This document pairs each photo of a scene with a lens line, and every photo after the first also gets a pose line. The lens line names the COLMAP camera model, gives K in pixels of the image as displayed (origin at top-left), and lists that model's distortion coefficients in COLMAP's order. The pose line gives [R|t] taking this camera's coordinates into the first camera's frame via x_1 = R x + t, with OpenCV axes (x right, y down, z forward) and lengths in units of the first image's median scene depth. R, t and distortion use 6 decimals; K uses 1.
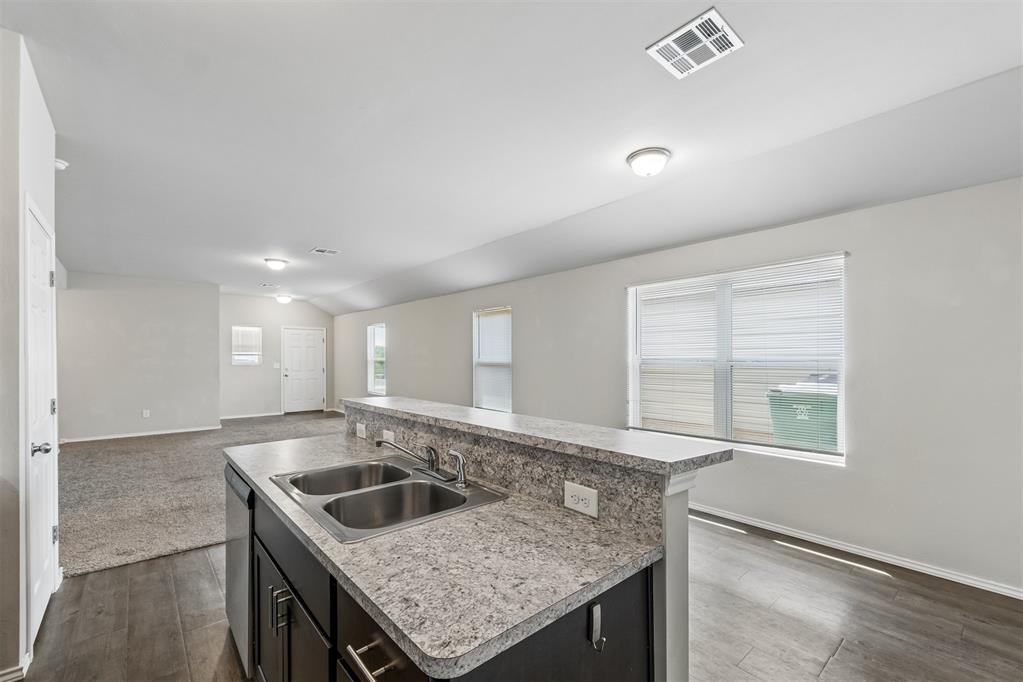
lens RADIAL K [[429.7, 0, 514.1], [0, 429.7, 356.7], [0, 0, 1]] dist [0.002857, 0.000026]
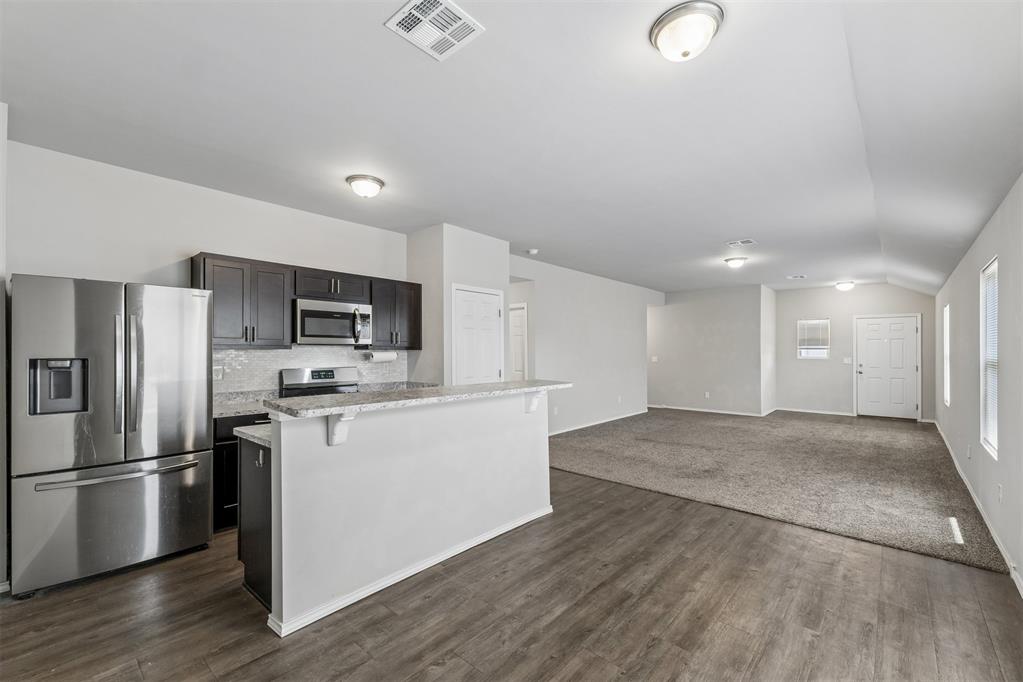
lens RADIAL K [[431.7, 0, 510.6], [0, 431.7, 351.5], [0, 0, 1]] dist [0.005553, 0.000183]
pose [[0.119582, 0.001847, -0.992823, 0.746697], [-0.002262, 0.999996, 0.001588, 0.005256], [0.992822, 0.002056, 0.119586, 0.554542]]
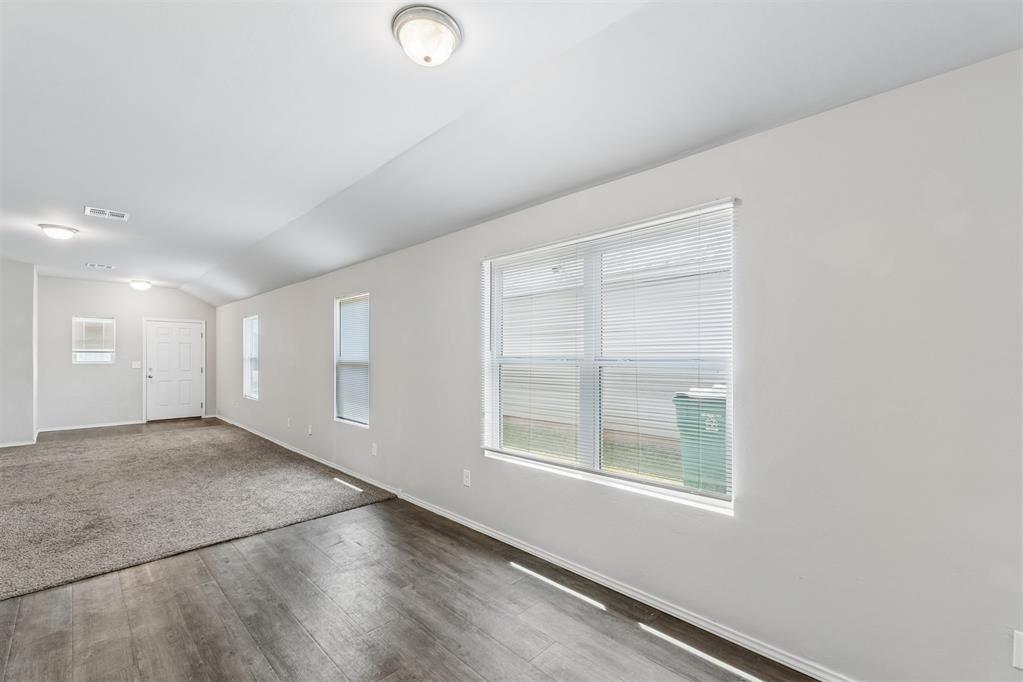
lens RADIAL K [[429.4, 0, 511.3], [0, 429.4, 353.3], [0, 0, 1]] dist [0.001544, 0.000211]
pose [[0.997050, 0.001346, 0.076742, 0.320758], [-0.001047, 0.999992, -0.003931, 0.002503], [-0.076747, 0.003839, 0.997043, 0.308522]]
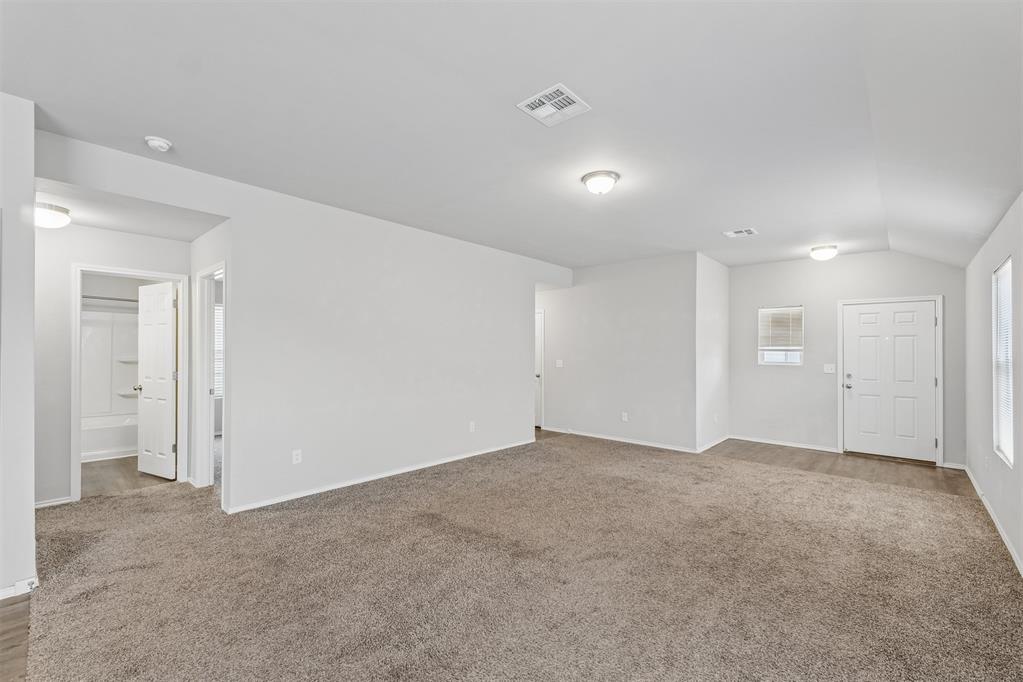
lens RADIAL K [[434.6, 0, 510.3], [0, 434.6, 349.4], [0, 0, 1]] dist [0.003514, 0.000055]
pose [[0.115505, -0.004030, -0.993299, -0.015510], [-0.010076, 0.999936, -0.005228, 0.005820], [0.993256, 0.010612, 0.115457, 1.408205]]
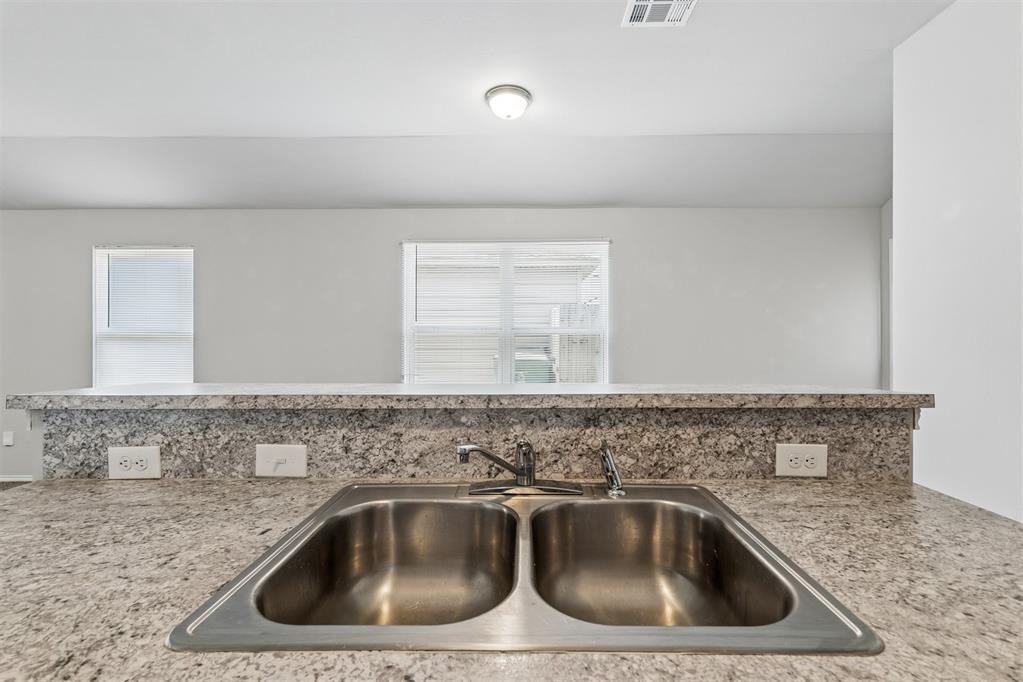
lens RADIAL K [[445.7, 0, 516.3], [0, 445.7, 336.0], [0, 0, 1]] dist [0.012154, -0.000079]
pose [[0.665764, 0.004869, 0.746147, -0.308620], [-0.001132, 0.999984, -0.005516, 0.034645], [-0.746162, 0.002827, 0.665759, 0.300039]]
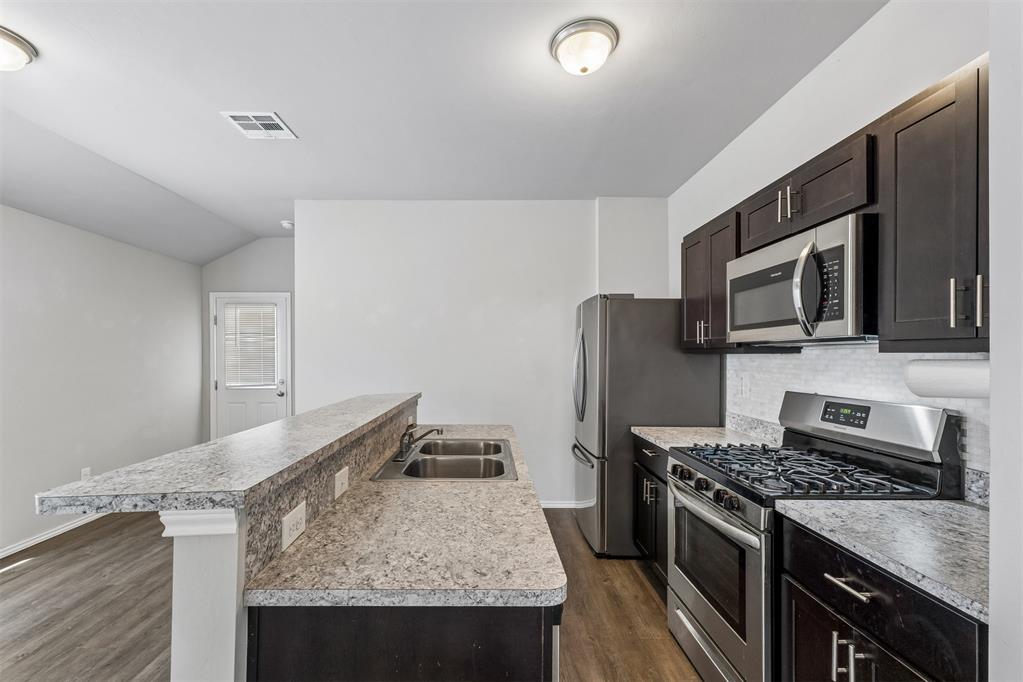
lens RADIAL K [[440.7, 0, 494.4], [0, 440.7, 355.3], [0, 0, 1]] dist [0.001824, 0.000084]
pose [[-0.756856, 0.001464, 0.653580, -0.552173], [0.001775, 0.999998, -0.000185, 0.004069], [-0.653579, 0.001020, -0.756858, 0.833443]]
